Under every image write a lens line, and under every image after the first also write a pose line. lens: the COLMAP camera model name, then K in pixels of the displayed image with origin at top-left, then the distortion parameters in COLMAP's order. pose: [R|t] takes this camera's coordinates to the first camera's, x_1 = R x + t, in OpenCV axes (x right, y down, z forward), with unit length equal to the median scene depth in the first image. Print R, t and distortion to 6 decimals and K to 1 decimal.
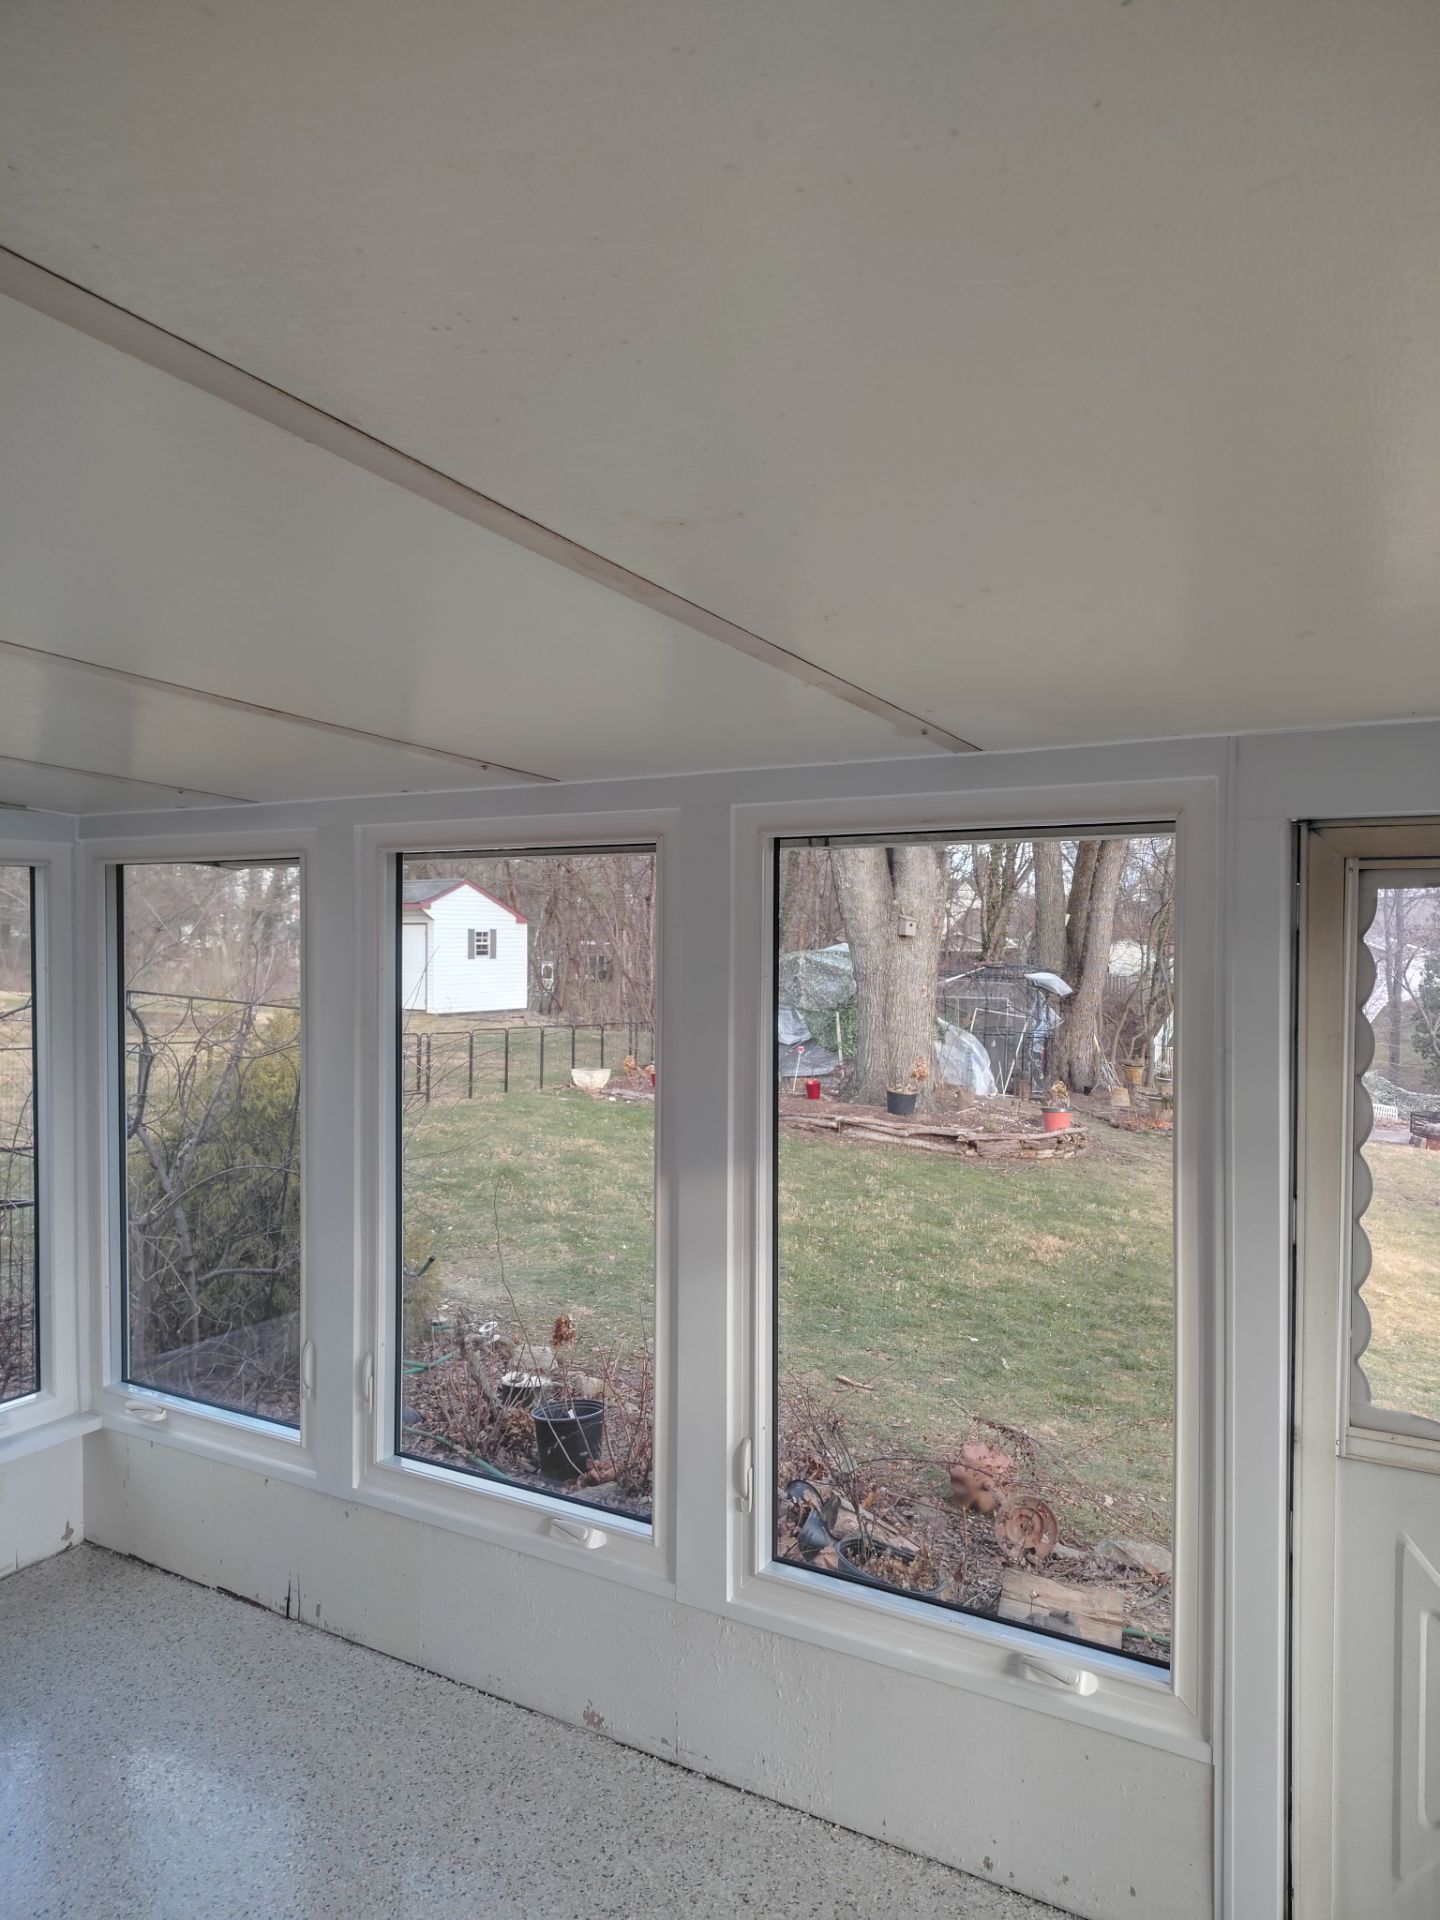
lens RADIAL K [[1234.7, 0, 727.4], [0, 1234.7, 969.1], [0, 0, 1]] dist [0.010398, 0.000647]
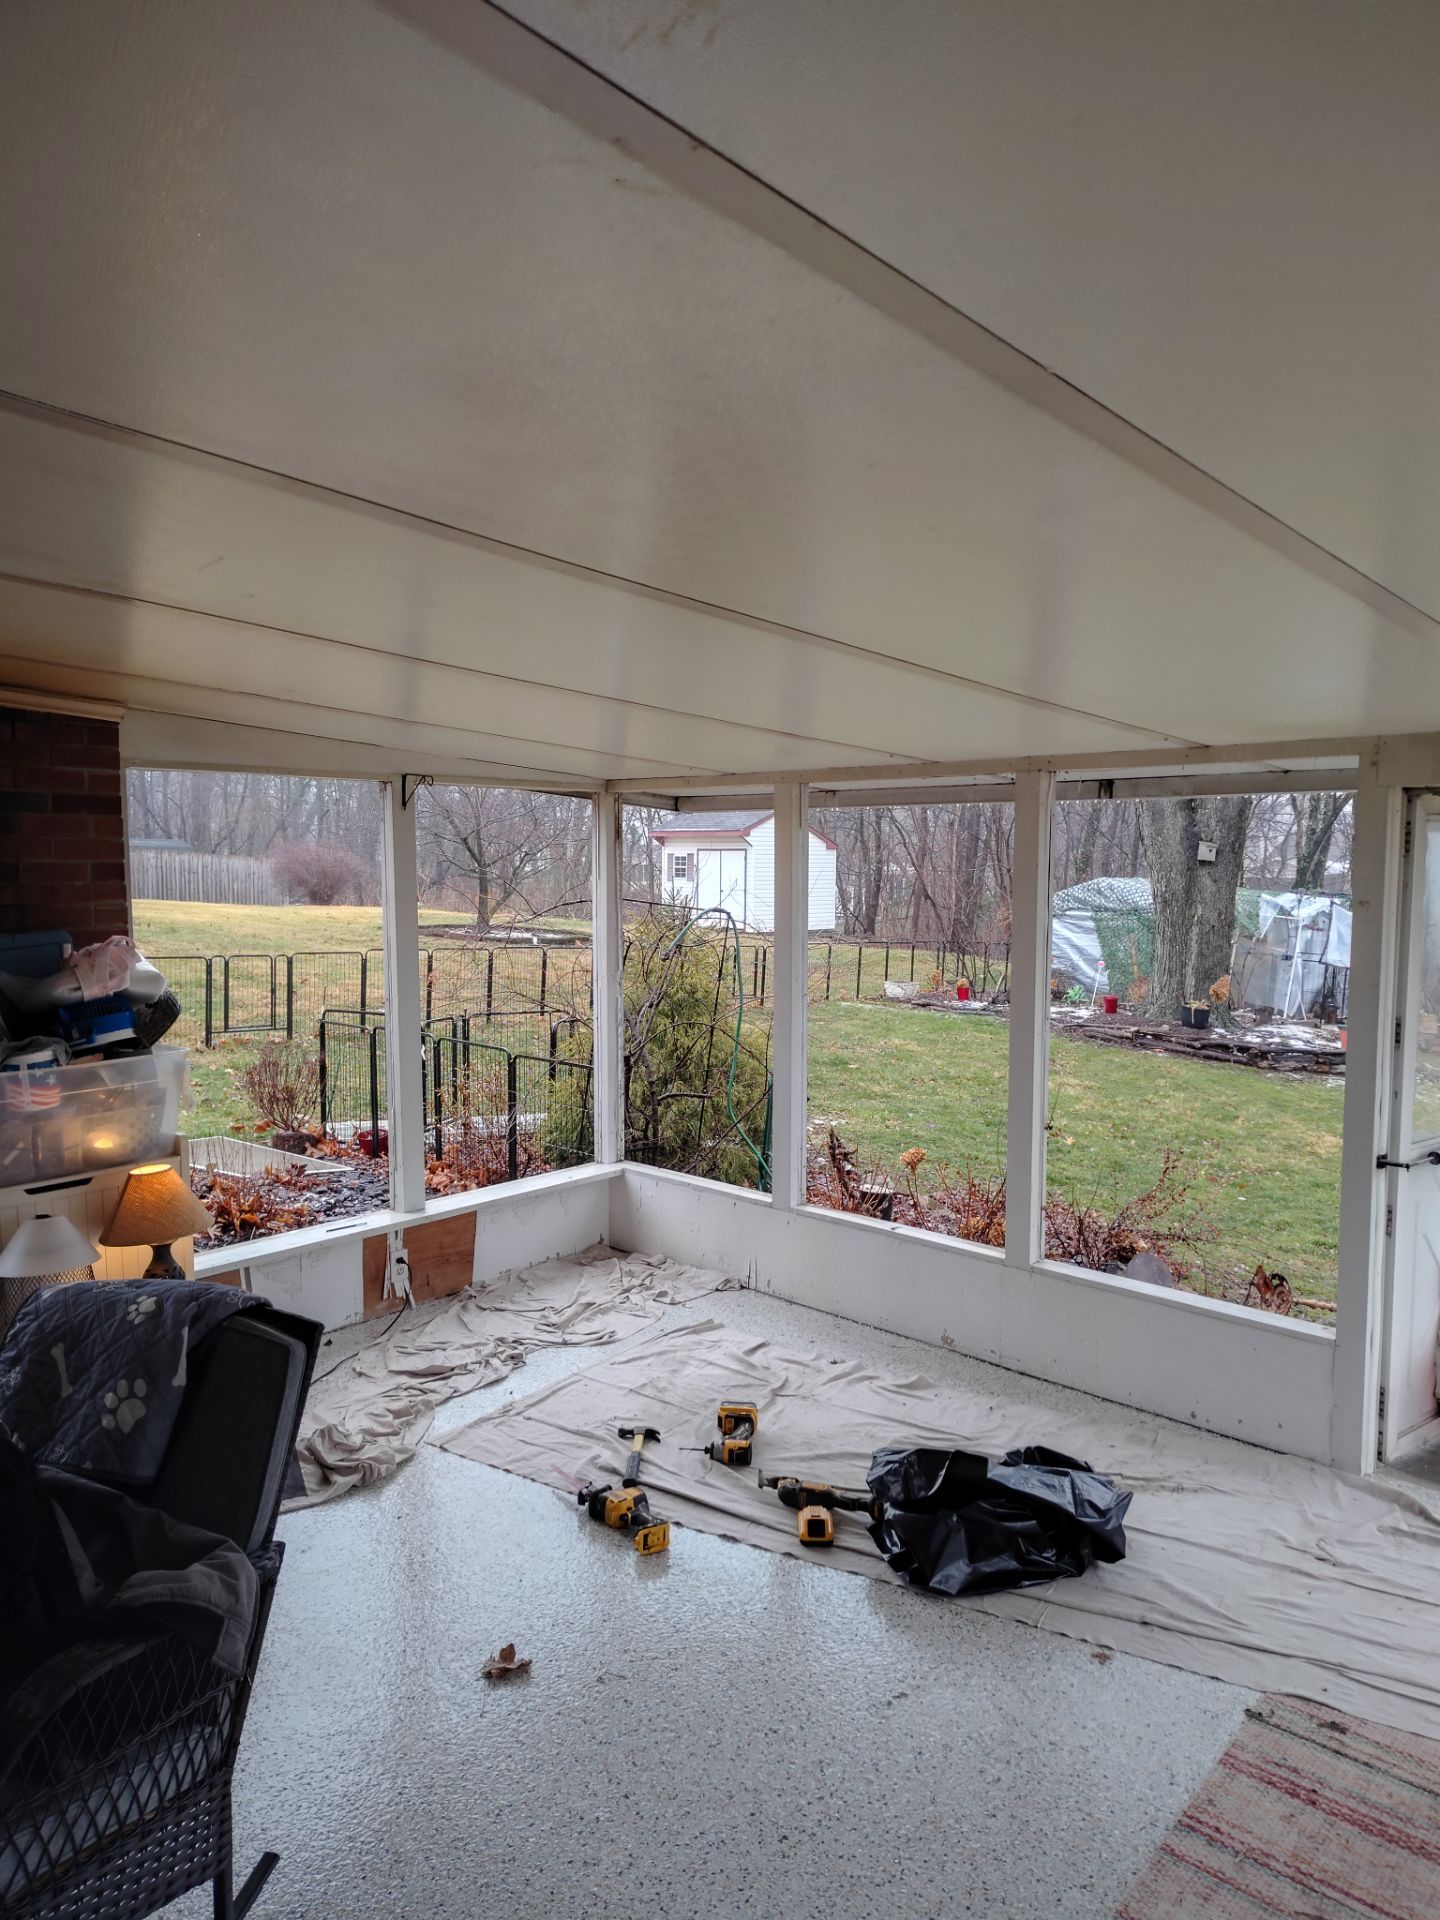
lens RADIAL K [[1234.7, 0, 745.7], [0, 1234.7, 970.5], [0, 0, 1]] dist [0.010398, 0.000647]
pose [[0.975193, 0.018041, -0.220621, -0.004346], [-0.004555, 0.998098, 0.061486, 0.005038], [0.221311, -0.058955, 0.973420, -0.154478]]
